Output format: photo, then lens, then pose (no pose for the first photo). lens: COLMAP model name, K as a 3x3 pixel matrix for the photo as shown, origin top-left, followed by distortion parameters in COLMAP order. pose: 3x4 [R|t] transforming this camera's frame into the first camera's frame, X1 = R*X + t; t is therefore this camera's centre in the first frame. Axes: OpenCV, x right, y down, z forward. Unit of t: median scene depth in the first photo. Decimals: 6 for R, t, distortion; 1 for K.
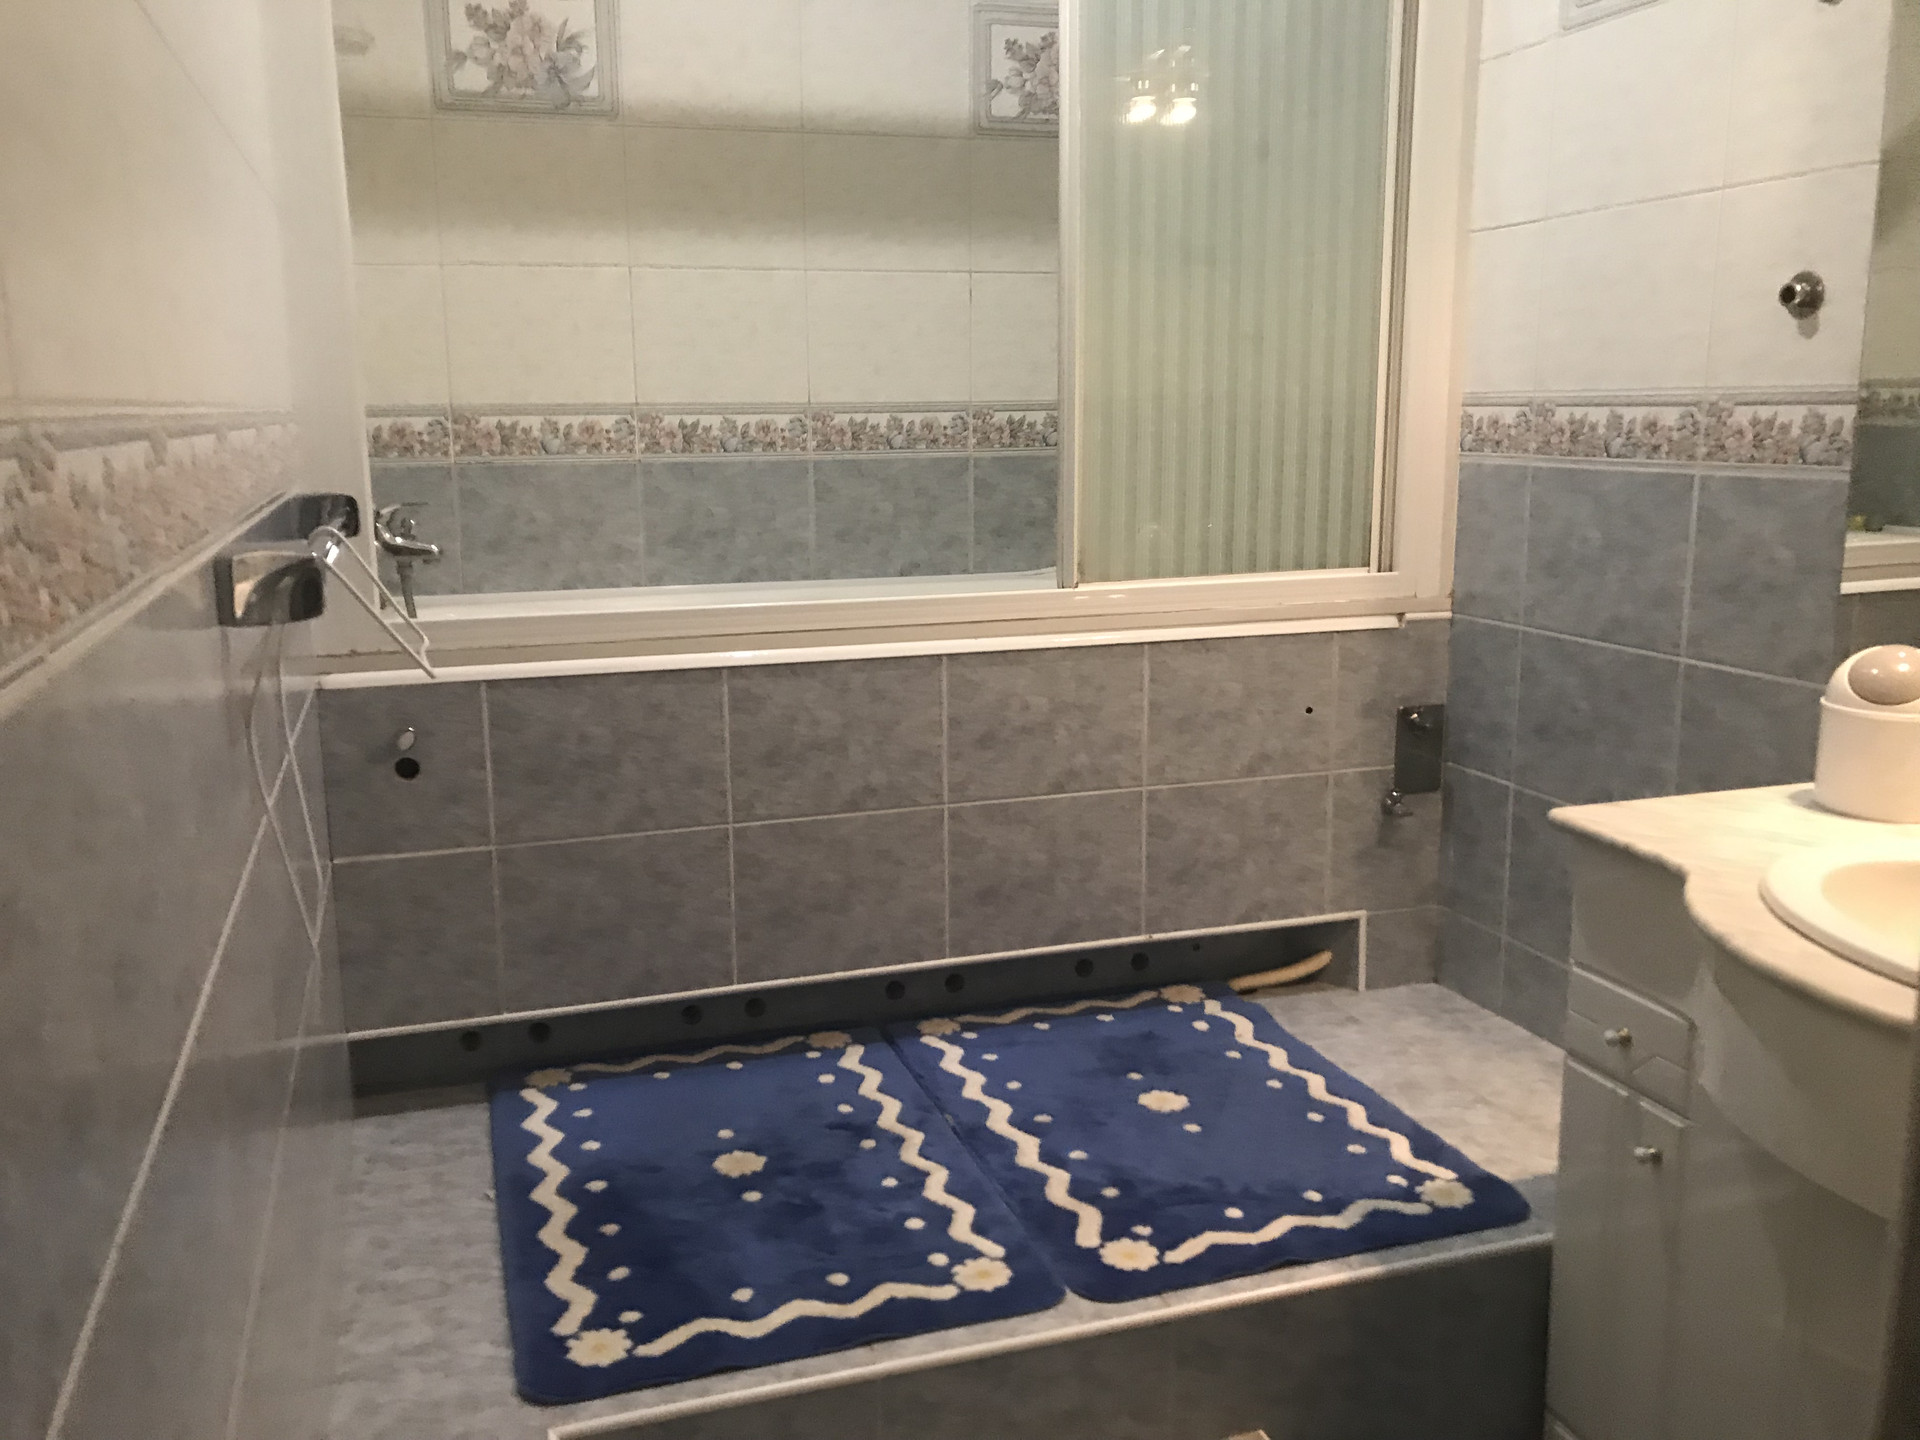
lens RADIAL K [[1567.1, 0, 933.6], [0, 1567.1, 703.4], [0, 0, 1]] dist [0.050208, -0.057196]
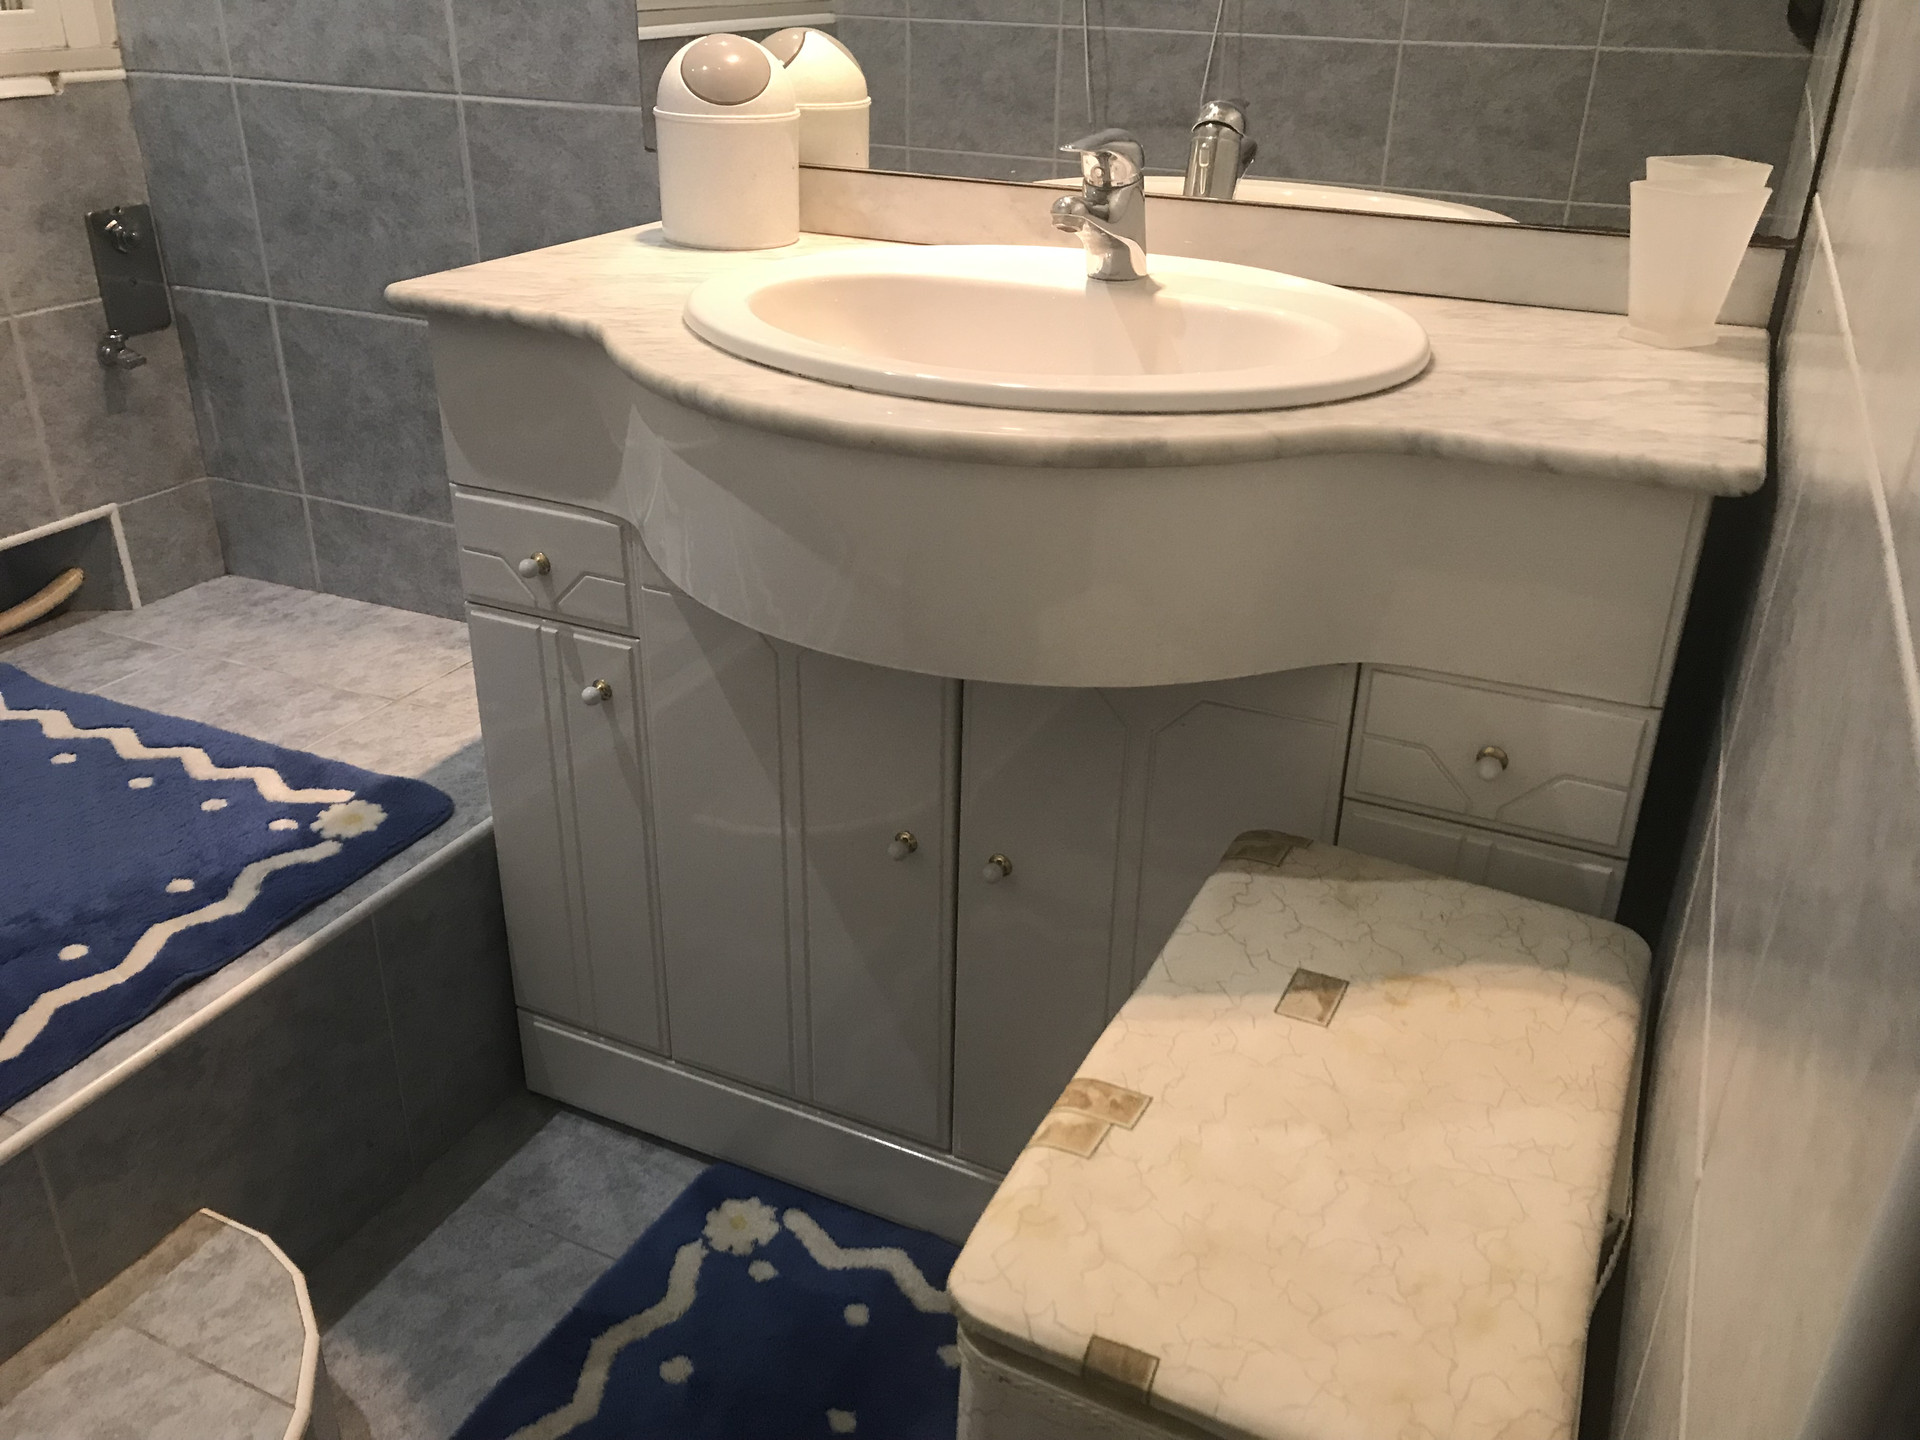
lens RADIAL K [[1567.1, 0, 933.6], [0, 1567.1, 703.4], [0, 0, 1]] dist [0.050208, -0.057196]
pose [[0.687070, -0.294114, 0.664403, 0.017603], [0.112510, 0.946448, 0.302620, 0.044605], [-0.717828, -0.133169, 0.683366, 0.227931]]
